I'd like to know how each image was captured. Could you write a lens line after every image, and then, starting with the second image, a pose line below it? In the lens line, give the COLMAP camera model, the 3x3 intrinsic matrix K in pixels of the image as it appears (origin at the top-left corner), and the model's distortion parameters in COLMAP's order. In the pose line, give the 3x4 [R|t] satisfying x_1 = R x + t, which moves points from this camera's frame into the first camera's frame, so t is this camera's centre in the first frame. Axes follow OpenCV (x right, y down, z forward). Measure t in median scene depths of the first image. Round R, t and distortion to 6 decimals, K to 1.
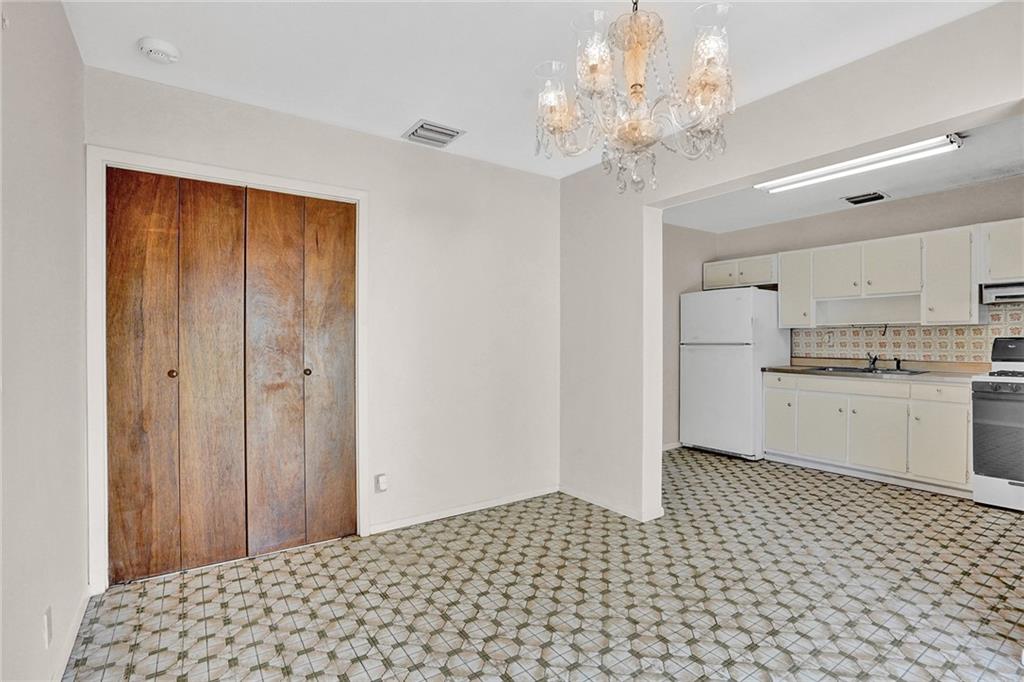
lens RADIAL K [[487.1, 0, 512.2], [0, 487.1, 342.2], [0, 0, 1]] dist [-0.046525, 0.012582]
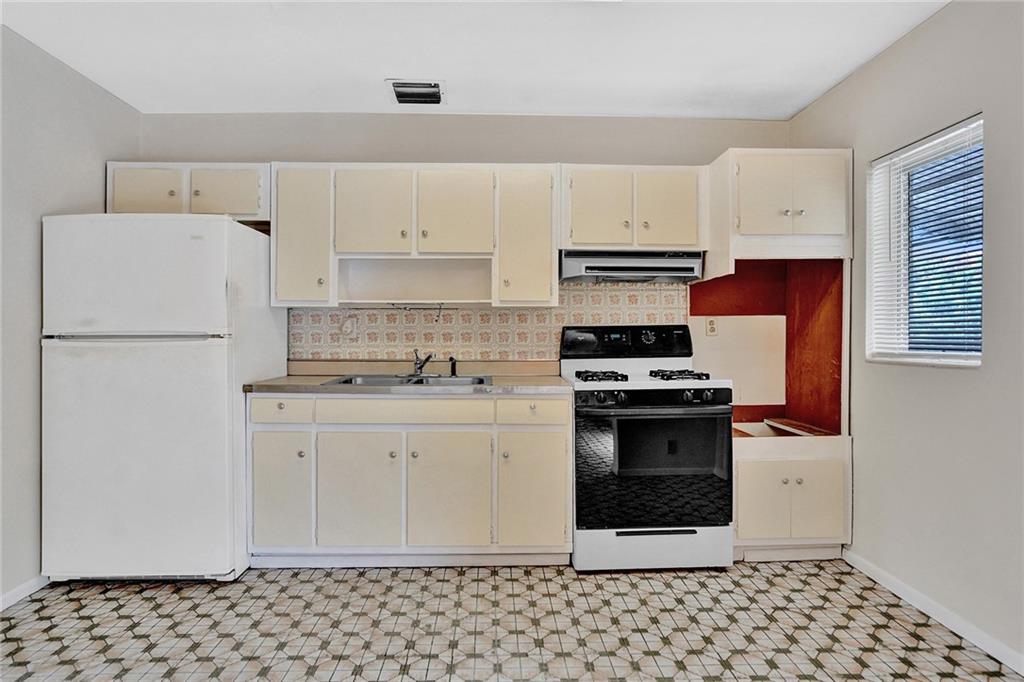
lens RADIAL K [[581.5, 0, 505.5], [0, 581.5, 339.0], [0, 0, 1]] dist [-0.007886, 0.007506]
pose [[0.547974, -0.005548, 0.836477, 0.233194], [0.001716, 0.999983, 0.005508, 0.005132], [-0.836494, -0.001582, 0.547974, 0.621616]]
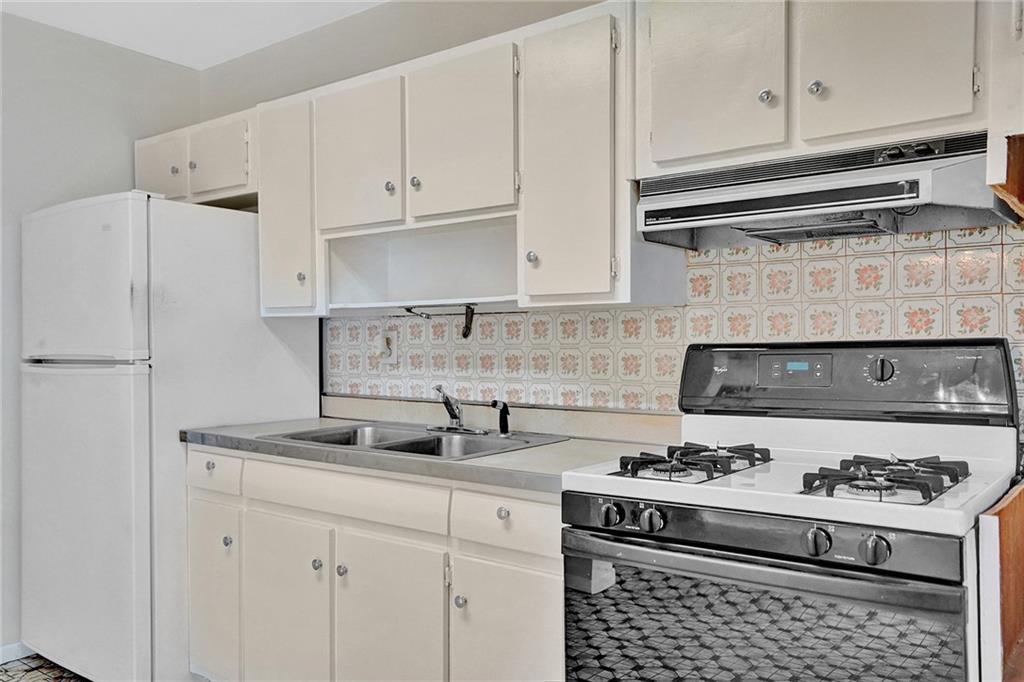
lens RADIAL K [[825.2, 0, 507.4], [0, 825.2, 364.7], [0, 0, 1]] dist [0.049250, 0.003962]
pose [[0.953255, -0.011800, 0.301935, 0.770001], [0.004641, 0.999691, 0.024415, -0.010960], [-0.302130, -0.021873, 0.953016, 0.496935]]
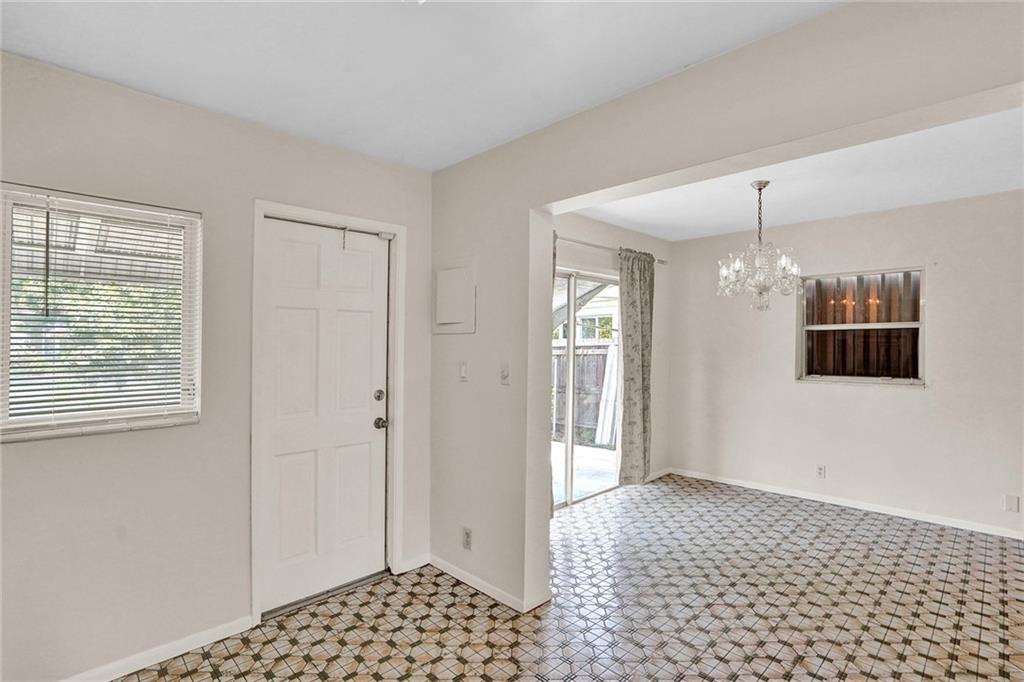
lens RADIAL K [[487.1, 0, 505.6], [0, 487.1, 335.3], [0, 0, 1]] dist [-0.046525, 0.012582]
pose [[-0.986929, 0.000867, -0.161151, 0.726442], [0.003978, 0.999812, -0.018982, -0.056951], [0.161105, -0.019375, -0.986747, 1.228403]]
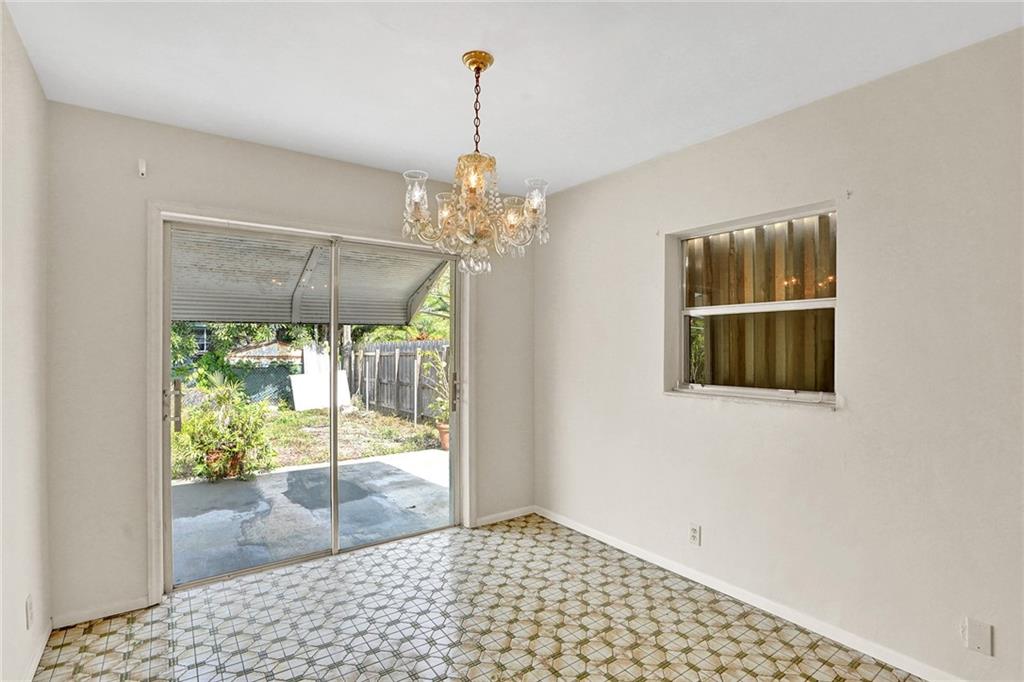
lens RADIAL K [[487.1, 0, 501.6], [0, 487.1, 346.3], [0, 0, 1]] dist [-0.046525, 0.012582]
pose [[-0.999807, -0.001326, -0.019591, 0.084361], [-0.001393, 0.999993, 0.003360, -0.041781], [0.019586, 0.003386, -0.999802, 0.937852]]
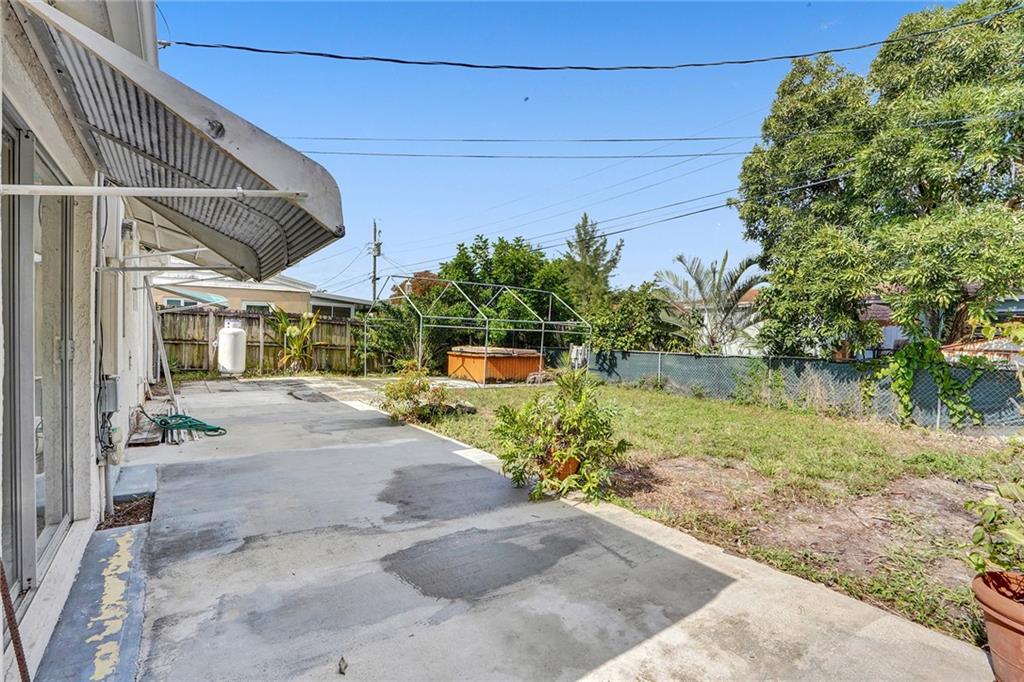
lens RADIAL K [[487.1, 0, 512.8], [0, 487.1, 340.9], [0, 0, 1]] dist [-0.046525, 0.012582]
pose [[-0.027494, -0.015264, 0.999505, -0.240863], [-0.019194, 0.999707, 0.014739, 0.017015], [-0.999438, -0.018779, -0.027779, -0.556772]]
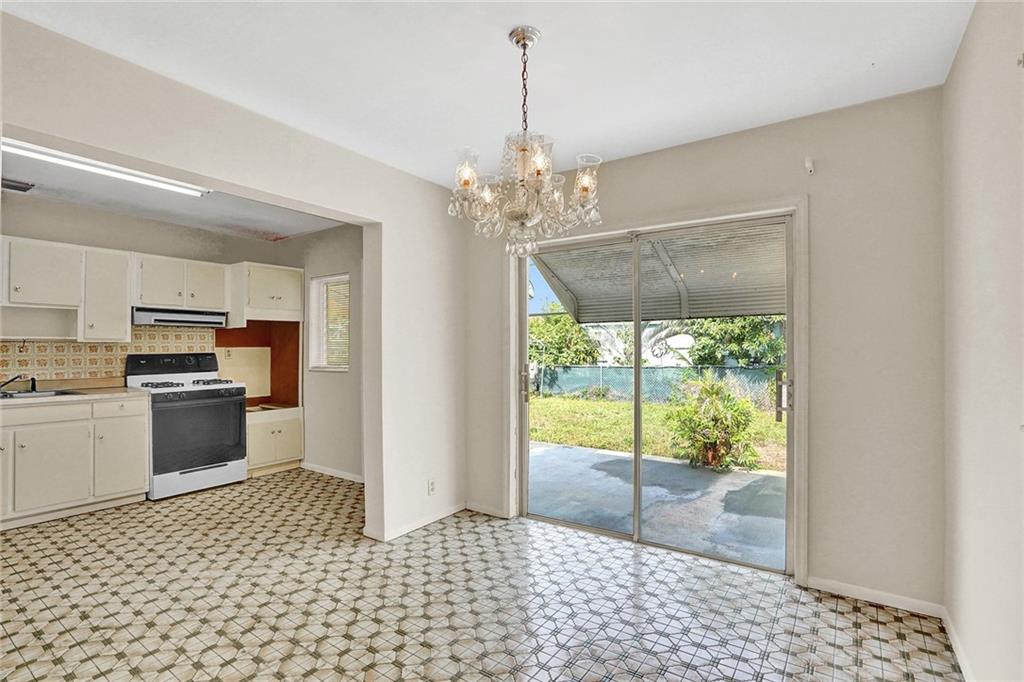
lens RADIAL K [[487.1, 0, 516.6], [0, 487.1, 344.2], [0, 0, 1]] dist [-0.046525, 0.012582]
pose [[-0.360591, 0.011564, 0.932652, -0.395235], [0.004875, 0.999933, -0.010513, -0.019241], [-0.932711, 0.000756, -0.360624, 0.586836]]
